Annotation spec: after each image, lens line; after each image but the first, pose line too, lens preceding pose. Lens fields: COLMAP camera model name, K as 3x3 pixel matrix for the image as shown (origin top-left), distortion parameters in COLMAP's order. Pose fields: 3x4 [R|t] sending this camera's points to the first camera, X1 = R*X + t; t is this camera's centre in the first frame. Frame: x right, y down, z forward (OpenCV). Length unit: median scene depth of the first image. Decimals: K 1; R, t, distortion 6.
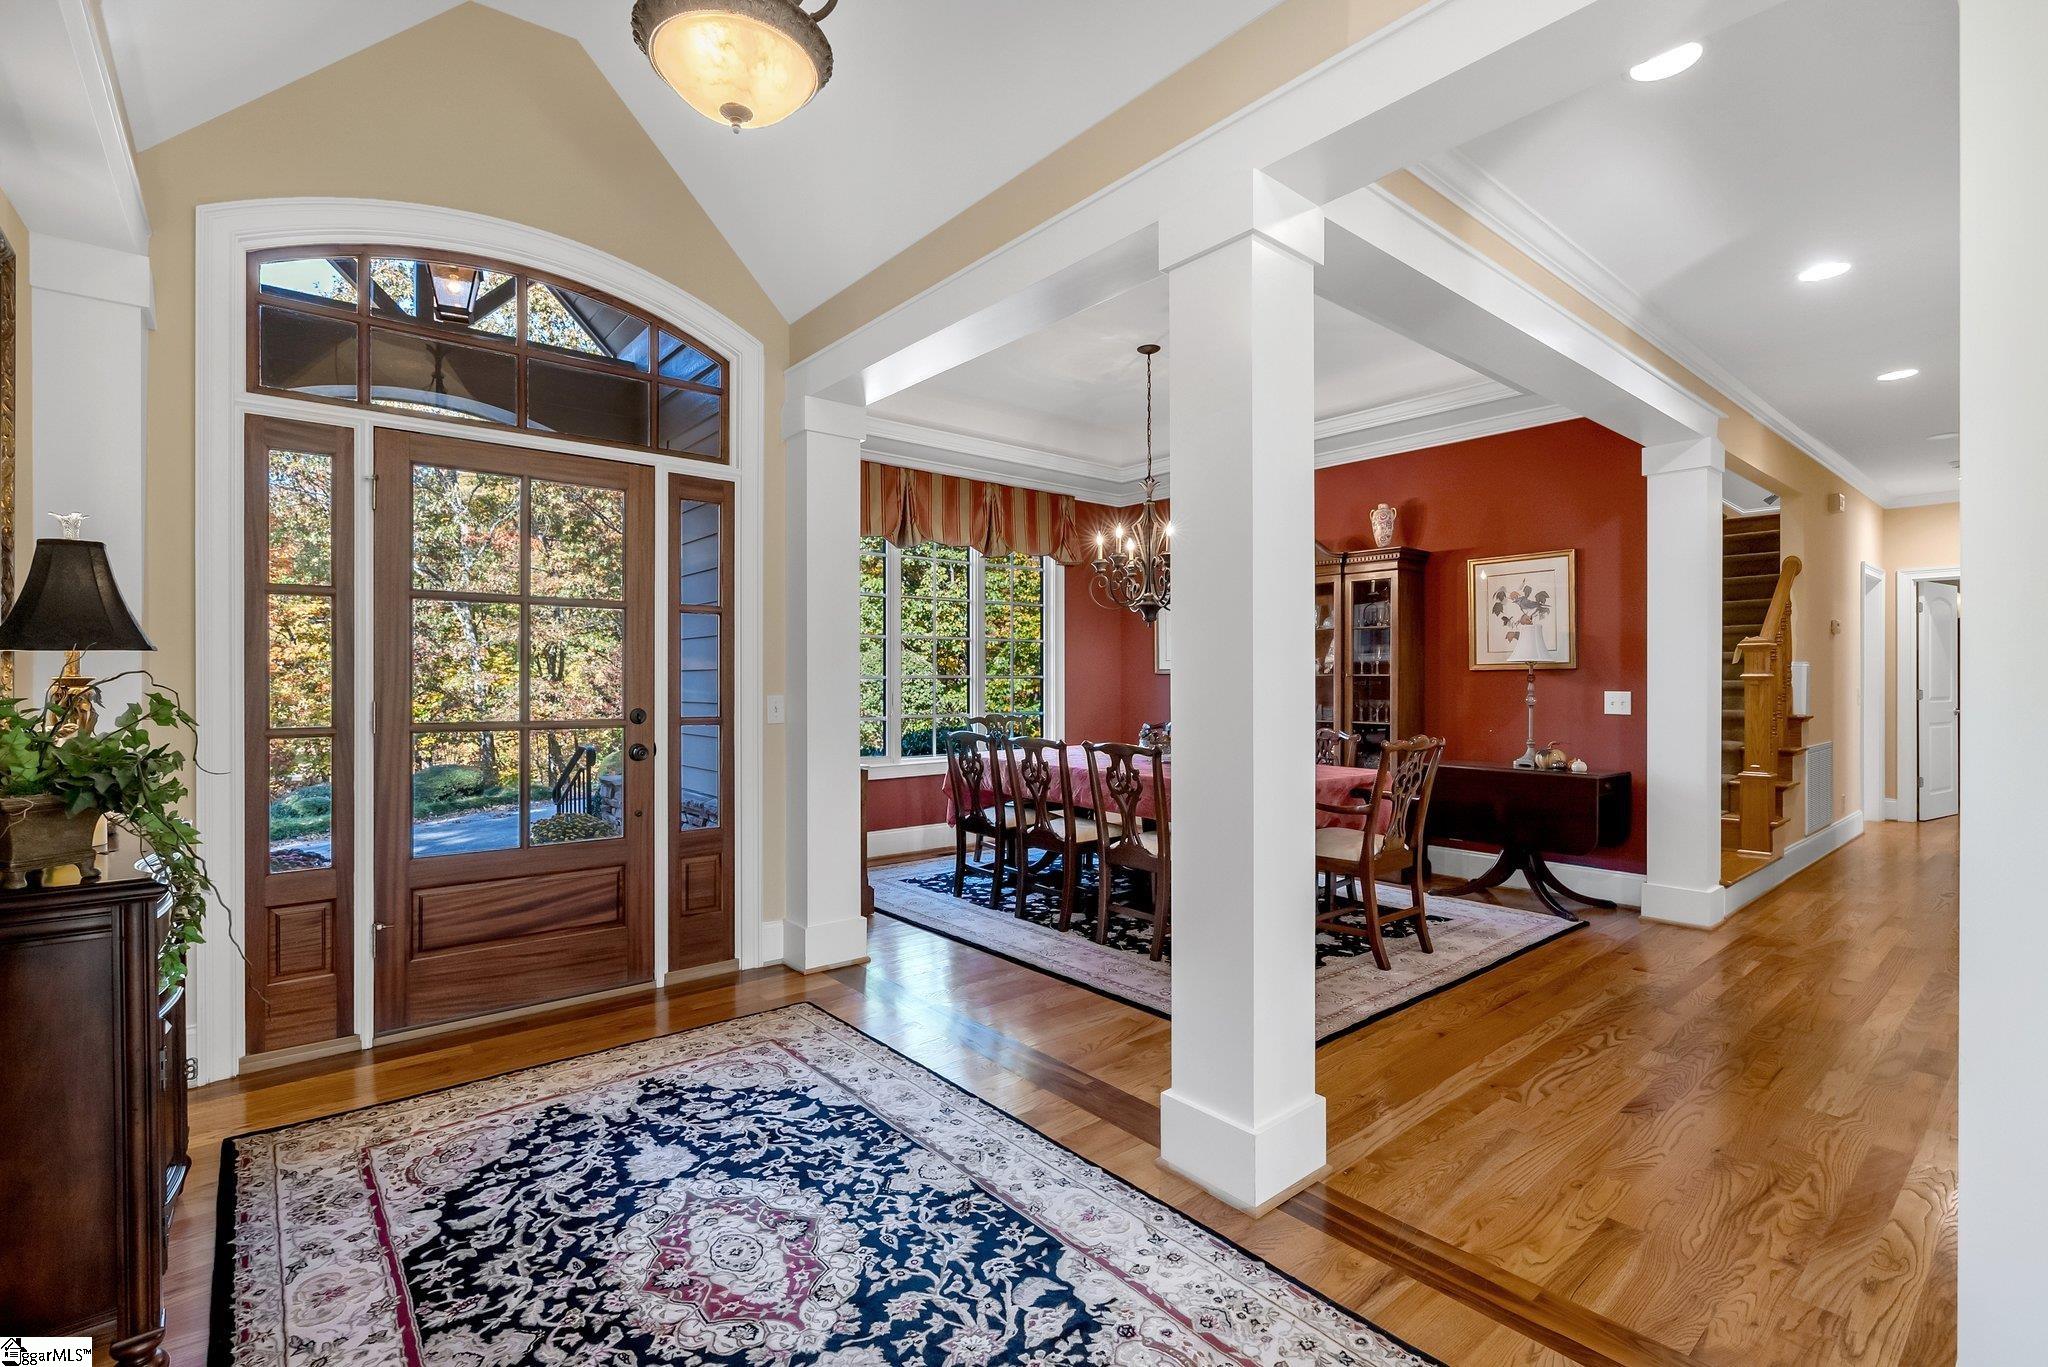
lens RADIAL K [[917.7, 0, 1024.0], [0, 917.7, 683.5], [0, 0, 1]] dist [-0.012581, 0.004290]
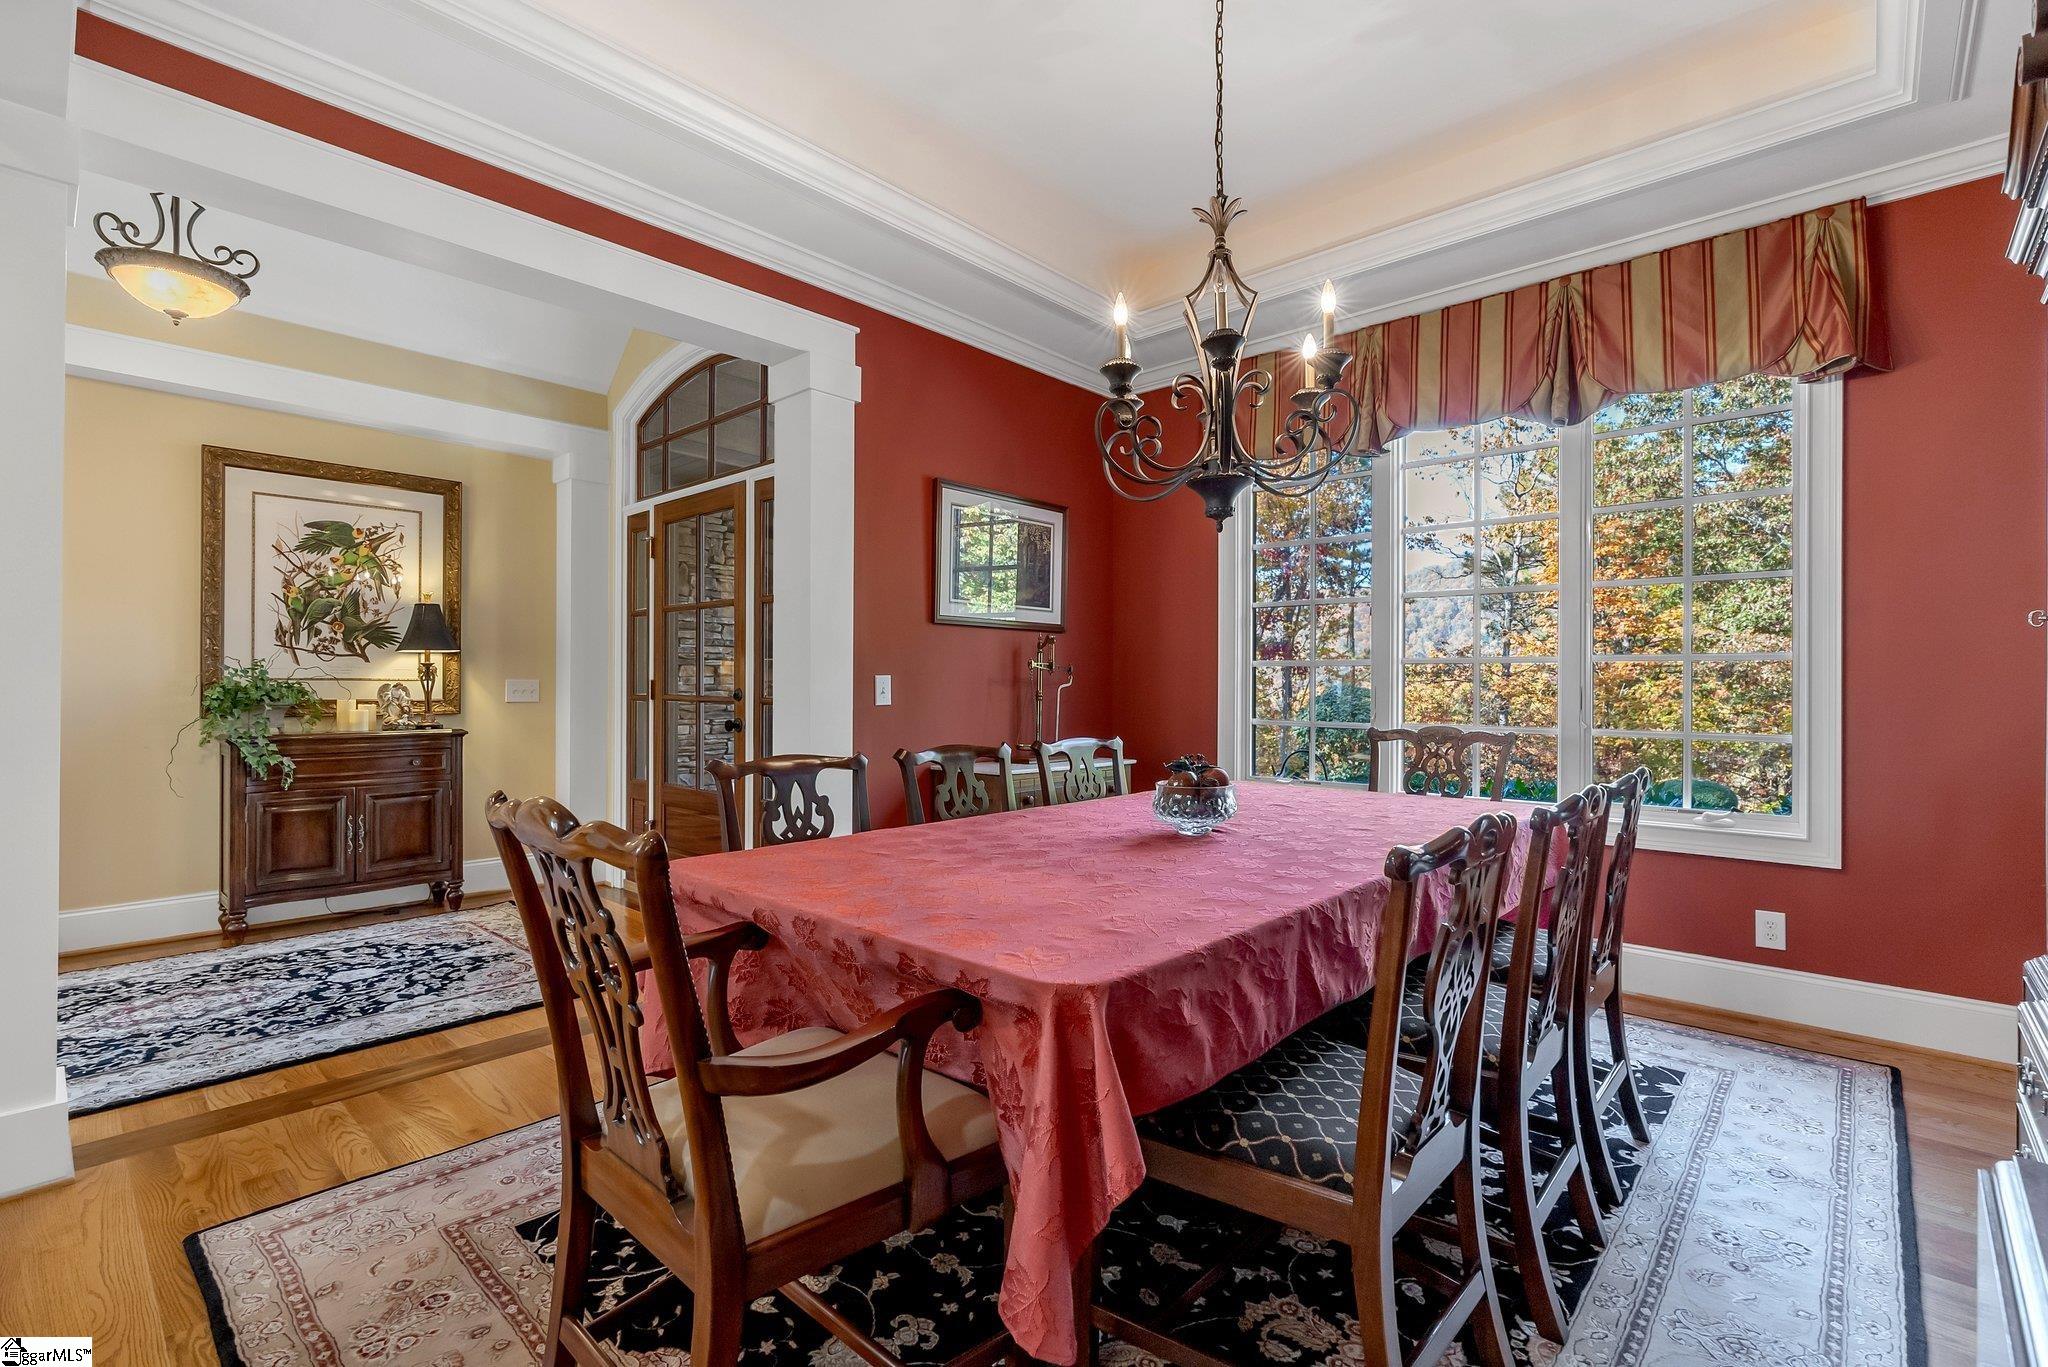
lens RADIAL K [[936.4, 0, 1024.0], [0, 936.4, 683.5], [0, 0, 1]] dist [0.013481, 0.000058]
pose [[0.118017, -0.001968, -0.993010, 0.697154], [-0.010595, 0.999939, -0.003241, 0.017652], [0.992955, 0.010903, 0.117988, 1.031914]]
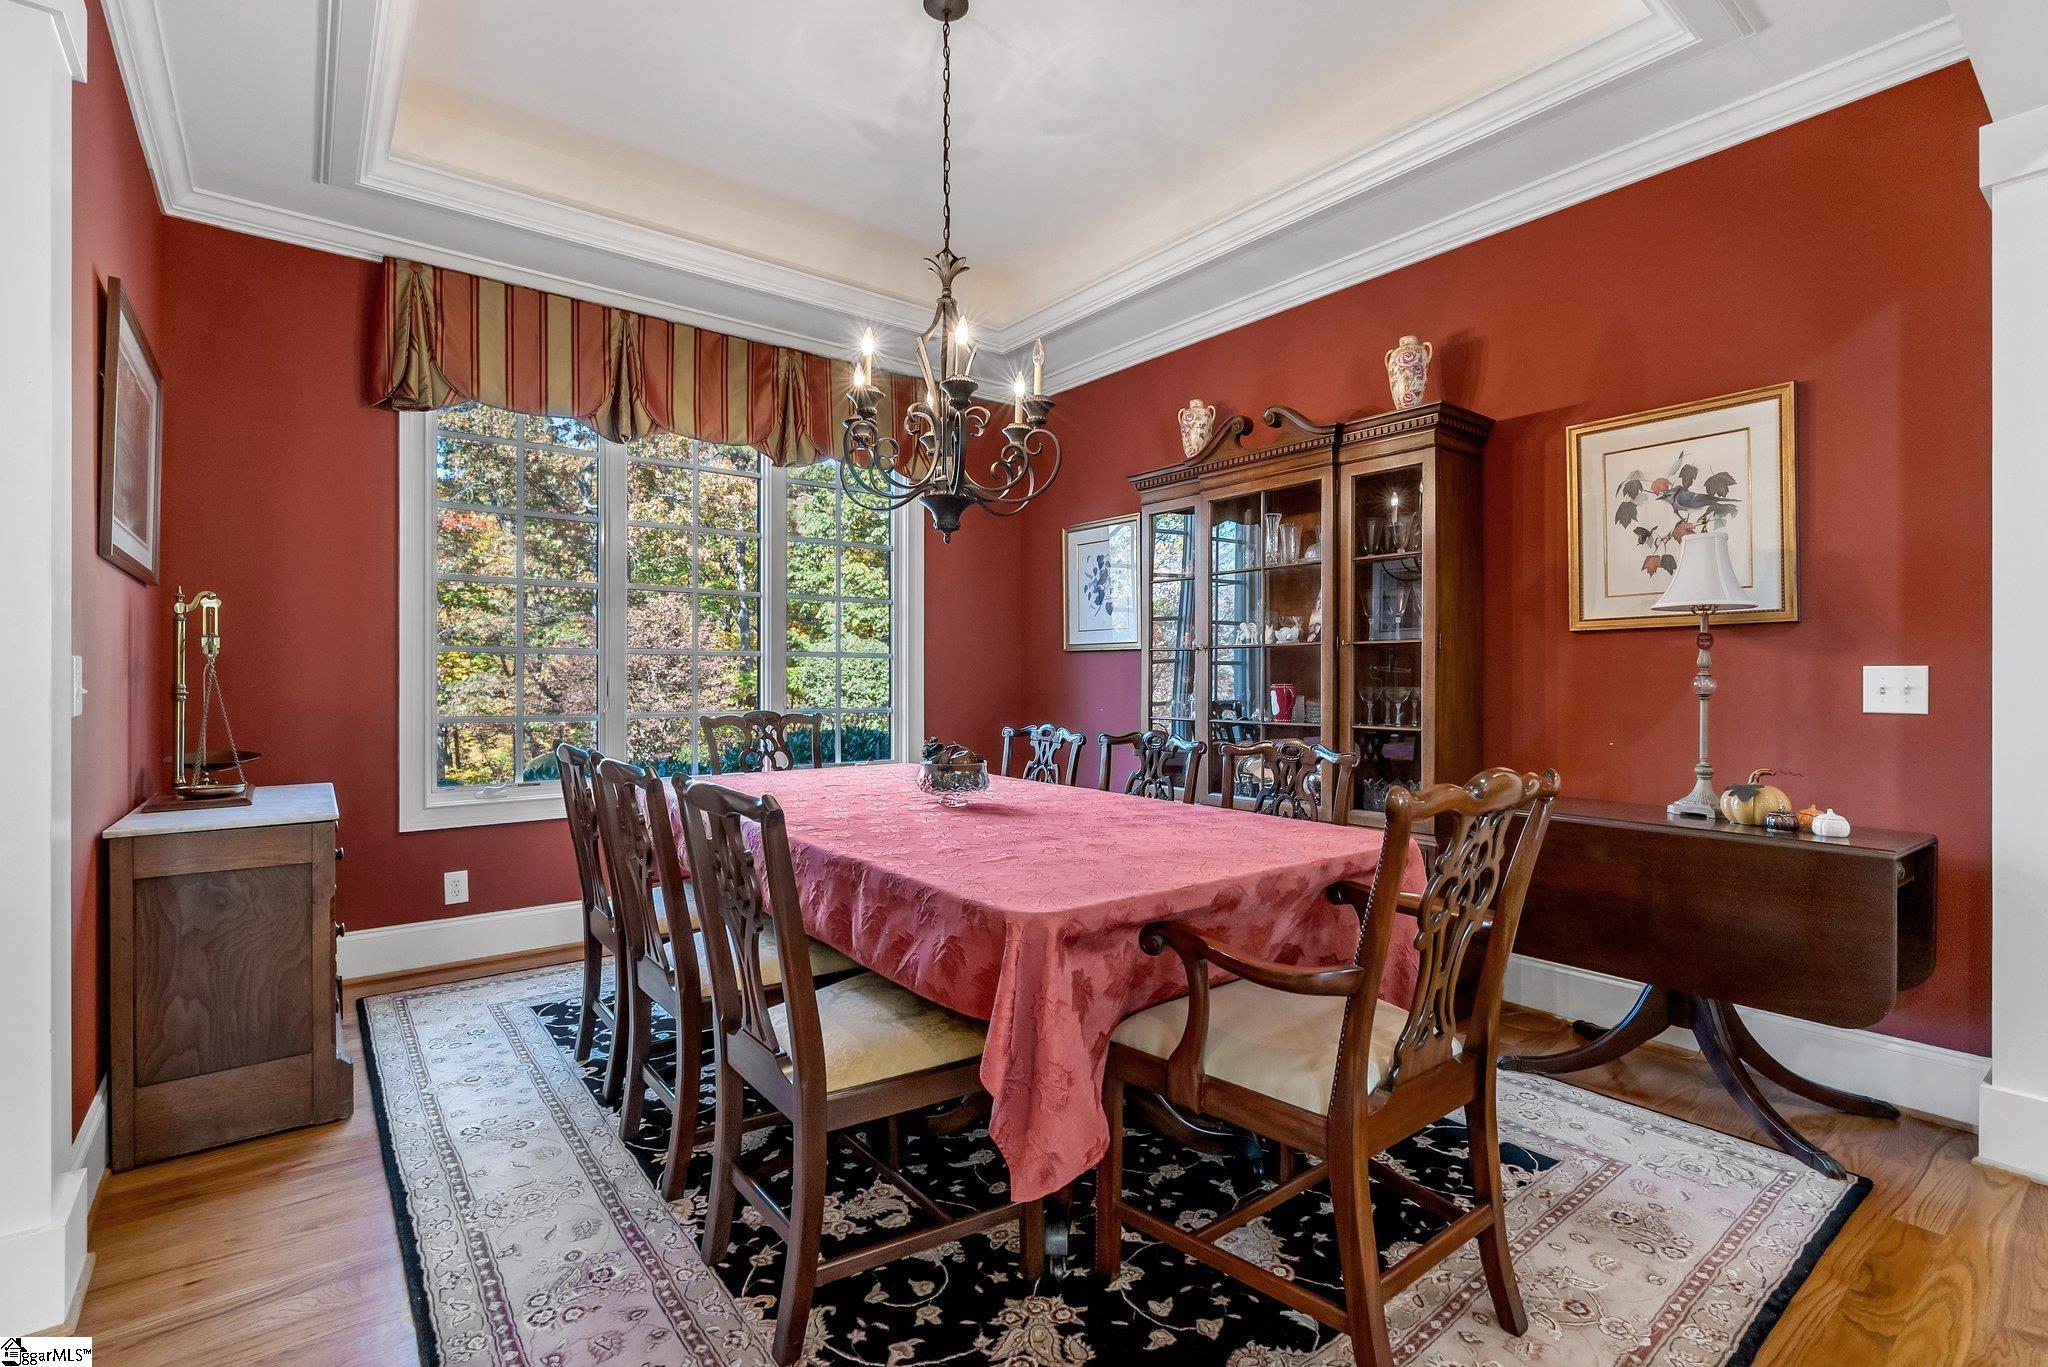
lens RADIAL K [[917.7, 0, 1024.0], [0, 917.7, 683.5], [0, 0, 1]] dist [-0.012581, 0.004290]
pose [[0.999423, -0.000002, -0.033963, 0.239684], [0.000075, 0.999998, 0.002143, 0.019922], [0.033963, -0.002144, 0.999421, 0.588043]]
